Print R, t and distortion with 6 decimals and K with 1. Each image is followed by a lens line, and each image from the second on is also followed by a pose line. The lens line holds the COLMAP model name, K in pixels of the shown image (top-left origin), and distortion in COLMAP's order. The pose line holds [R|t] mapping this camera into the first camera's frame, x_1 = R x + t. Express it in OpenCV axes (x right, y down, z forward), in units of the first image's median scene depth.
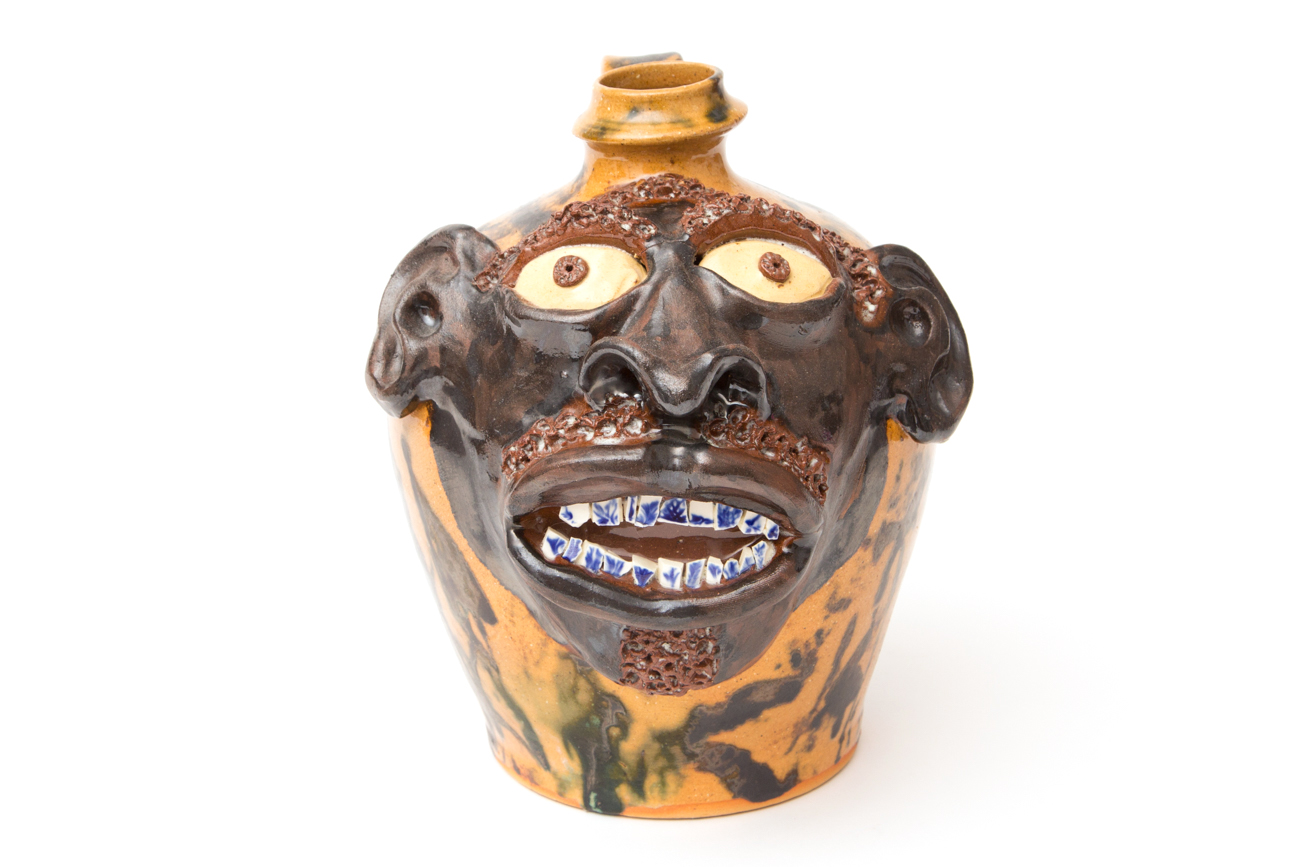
lens RADIAL K [[2321.0, 0, 647.3], [0, 2321.0, 435.8], [0, 0, 1]] dist [0.084739, 0.000000]
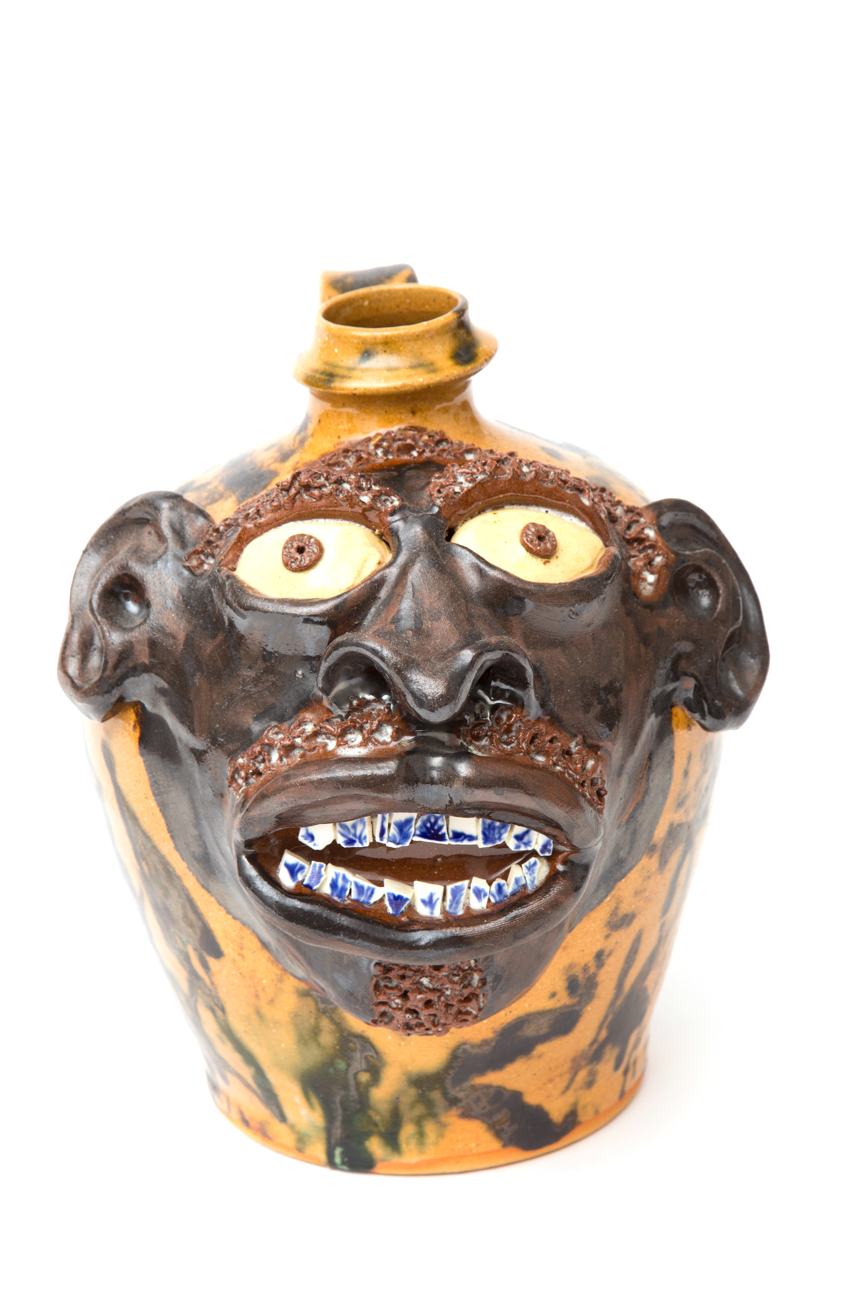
lens RADIAL K [[3549.8, 0, 436.0], [0, 3549.8, 647.7], [0, 0, 1]] dist [0.374345, 0.000000]
pose [[0.997857, -0.032854, 0.056581, -0.057658], [0.029219, 0.997527, 0.063917, -0.115403], [-0.058541, -0.062127, 0.996350, -0.305057]]
